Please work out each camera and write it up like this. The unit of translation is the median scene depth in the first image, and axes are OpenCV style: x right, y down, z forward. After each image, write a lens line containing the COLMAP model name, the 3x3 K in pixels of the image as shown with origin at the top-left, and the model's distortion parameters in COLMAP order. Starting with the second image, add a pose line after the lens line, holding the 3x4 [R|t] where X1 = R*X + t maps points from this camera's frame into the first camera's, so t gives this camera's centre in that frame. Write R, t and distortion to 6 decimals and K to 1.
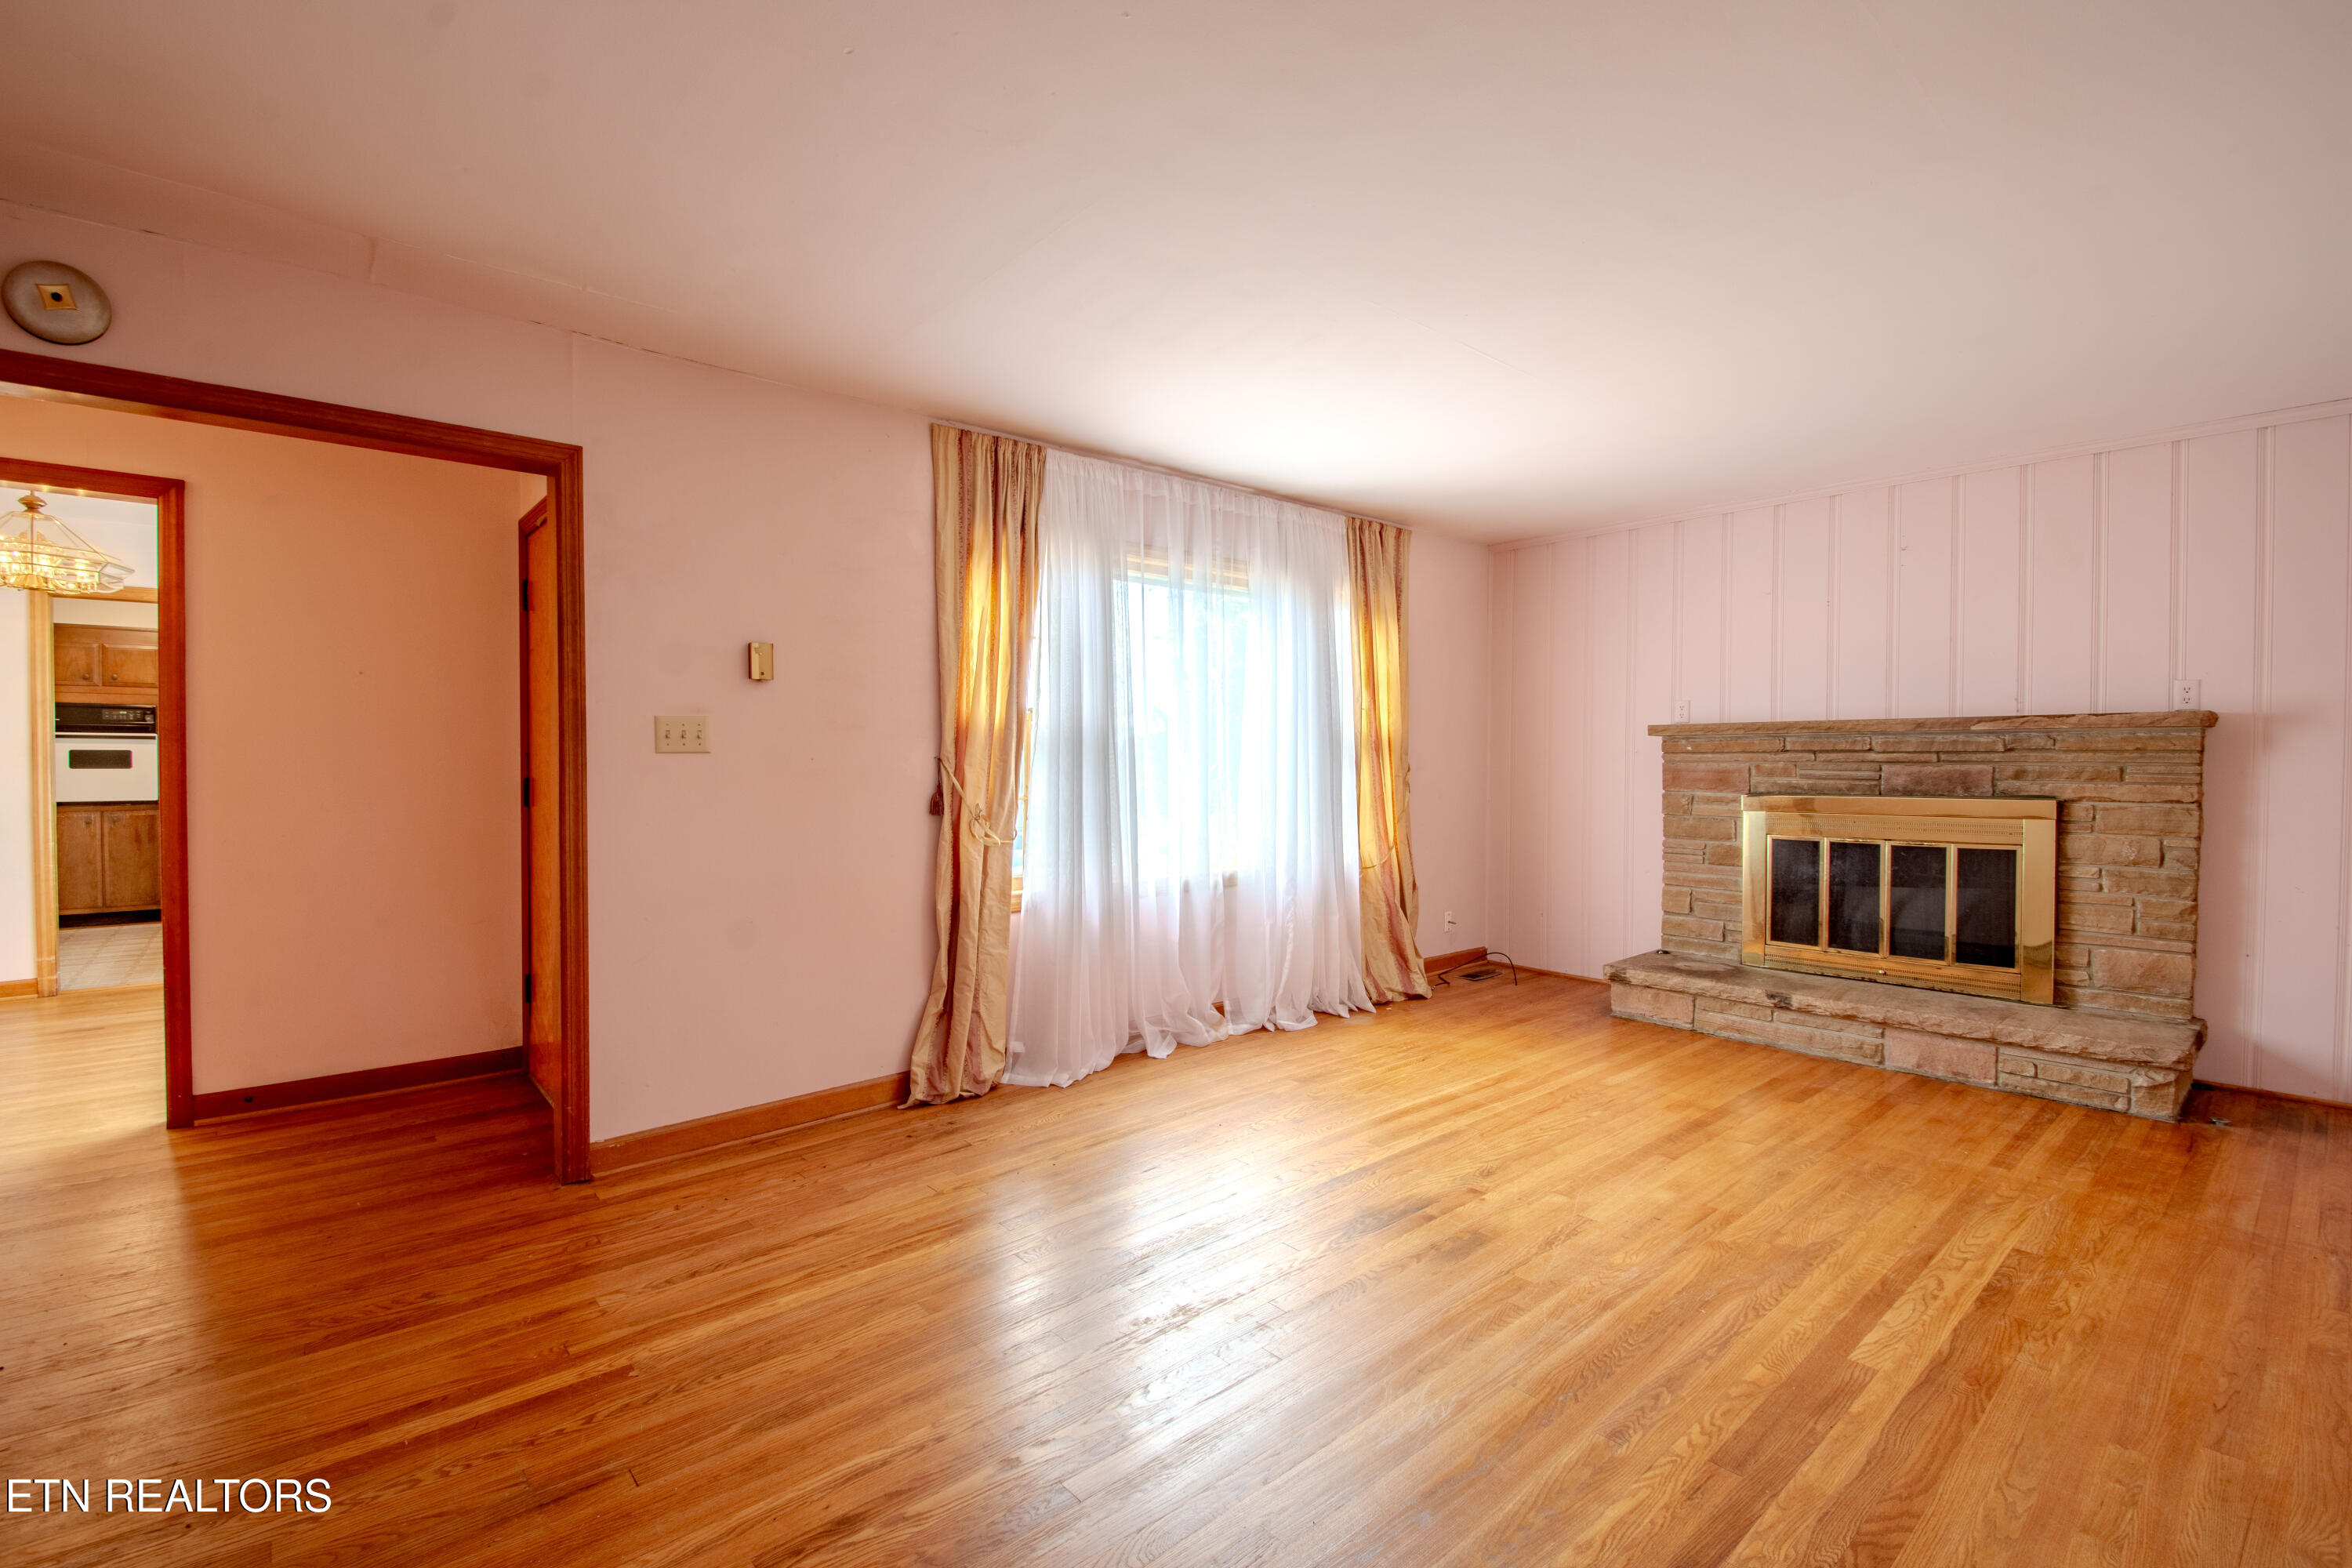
lens RADIAL K [[1047.6, 0, 1172.8], [0, 1047.6, 774.8], [0, 0, 1]] dist [-0.007084, -0.009796]
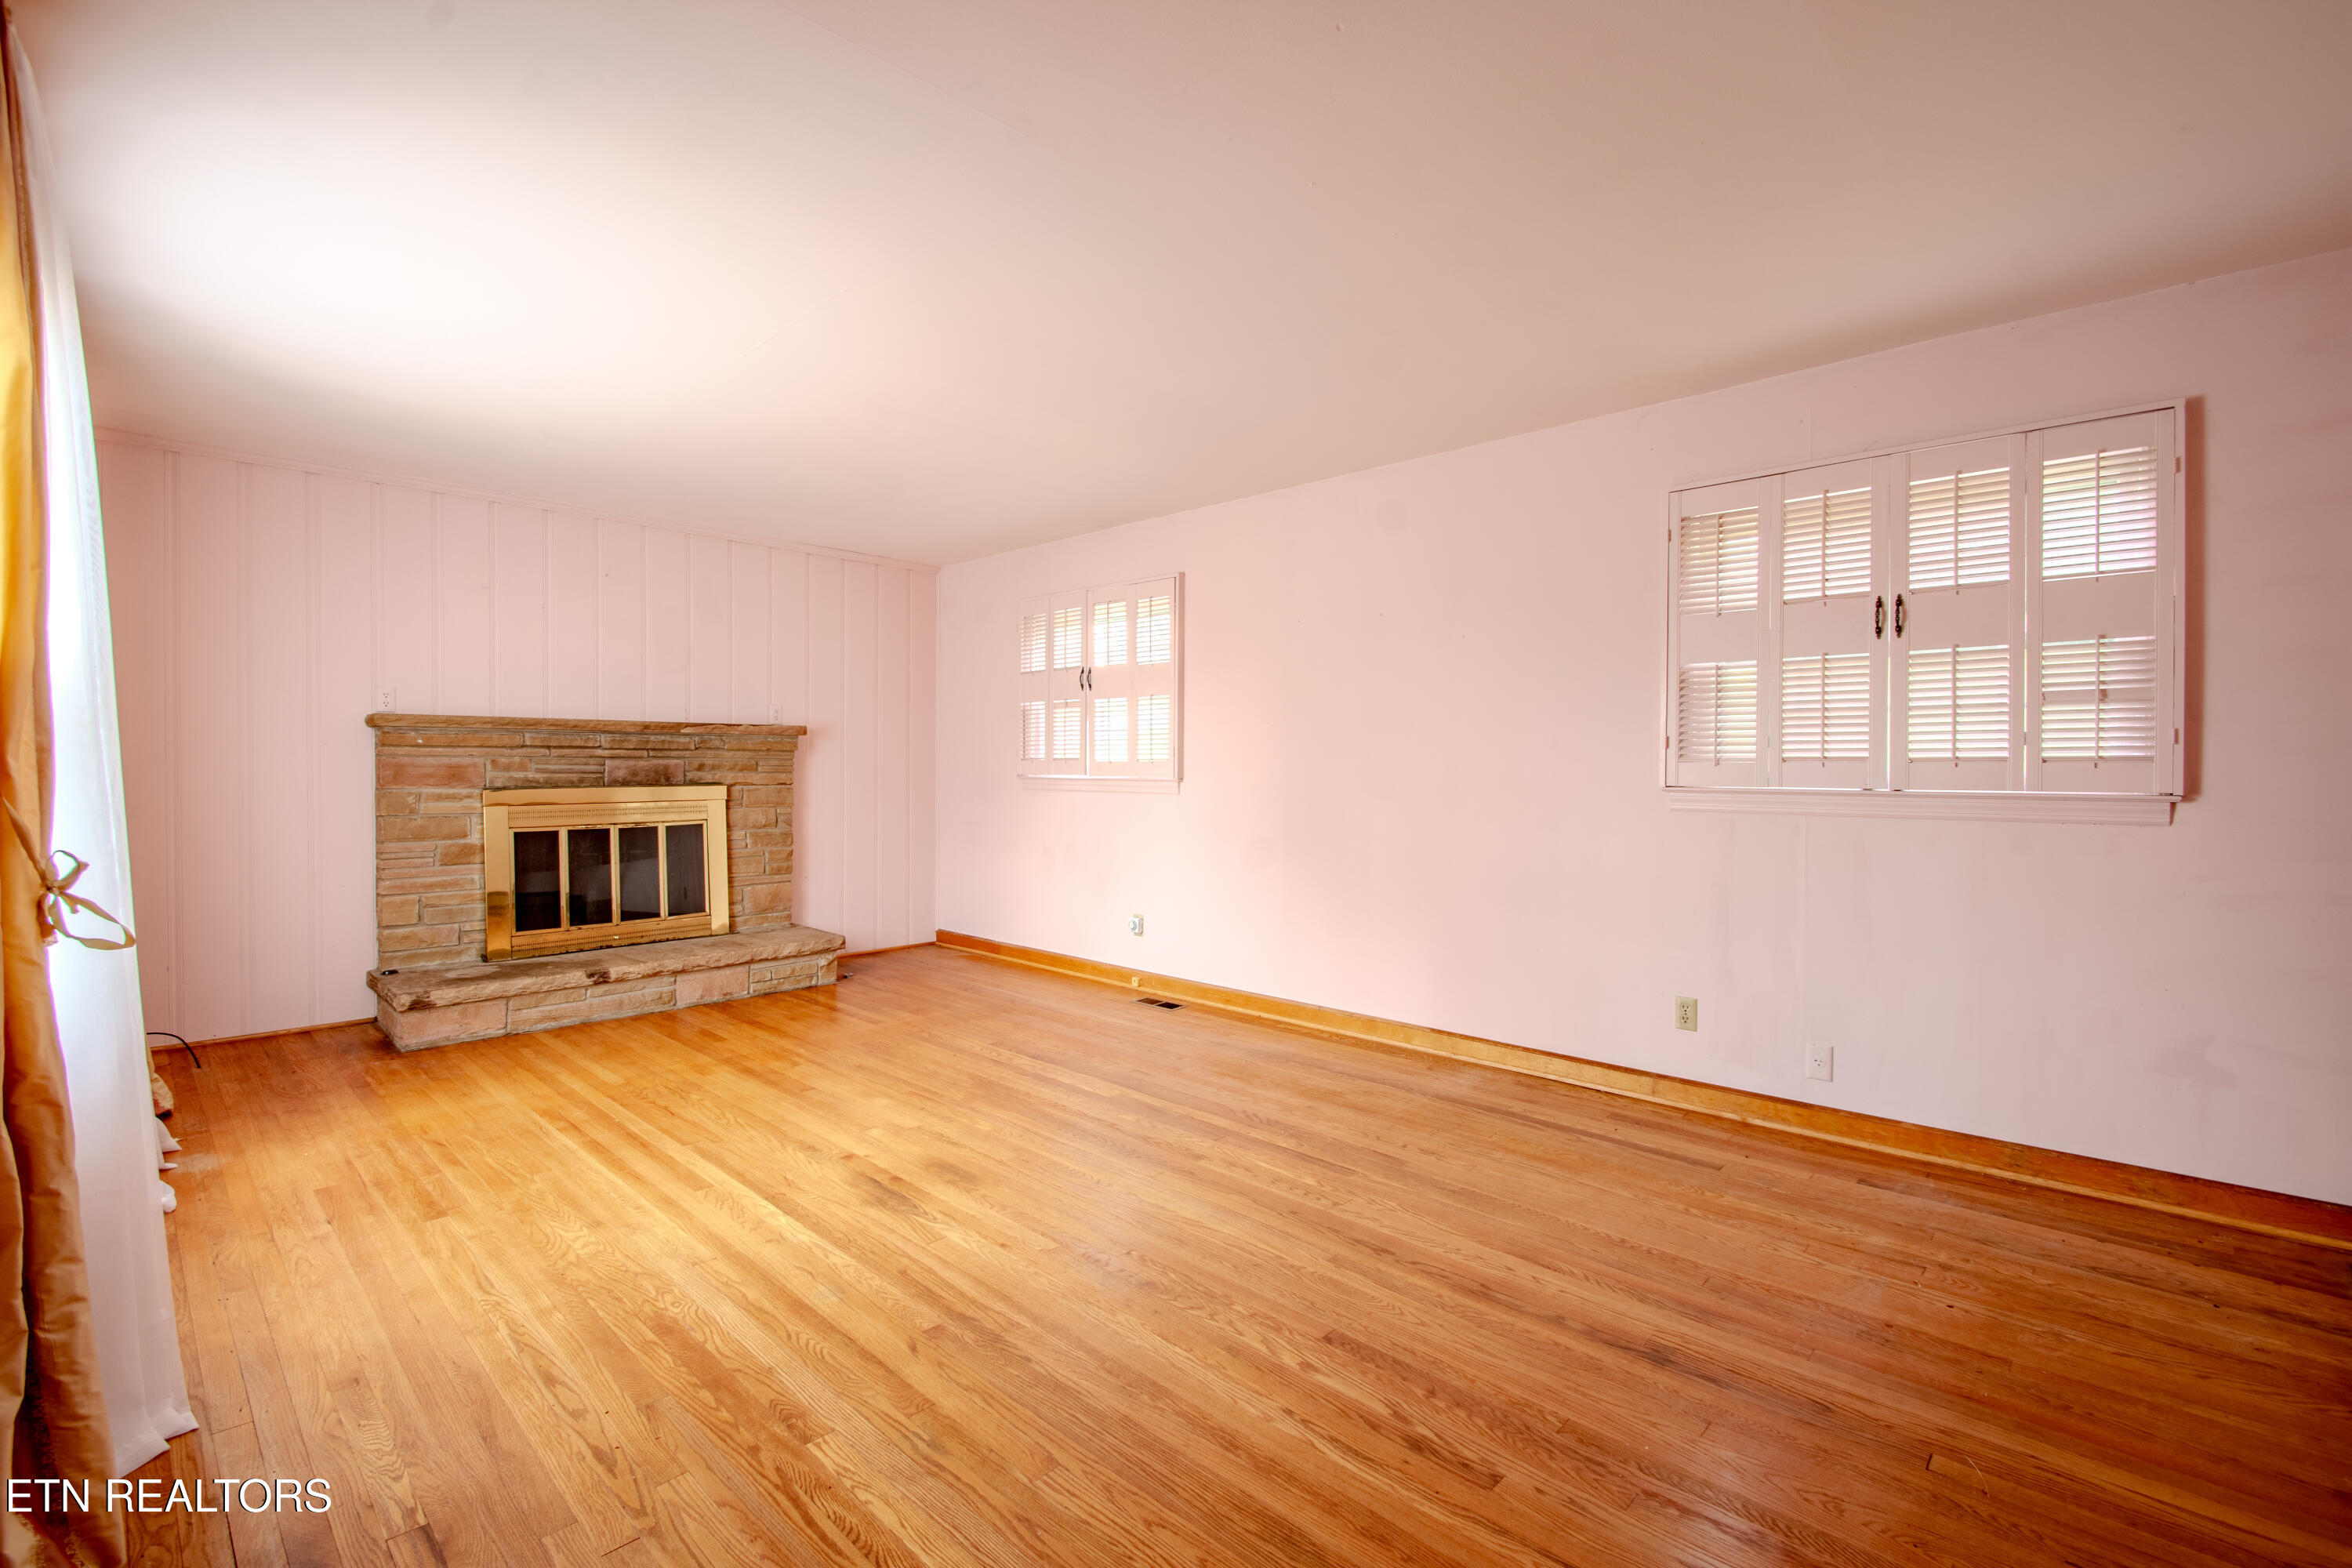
lens RADIAL K [[1047.6, 0, 1114.6], [0, 1047.6, 788.6], [0, 0, 1]] dist [-0.007084, -0.009796]
pose [[-0.077101, -0.027141, 0.996654, -0.540140], [0.008742, 0.999573, 0.027897, -0.005144], [-0.996985, 0.010864, -0.076831, 0.548825]]
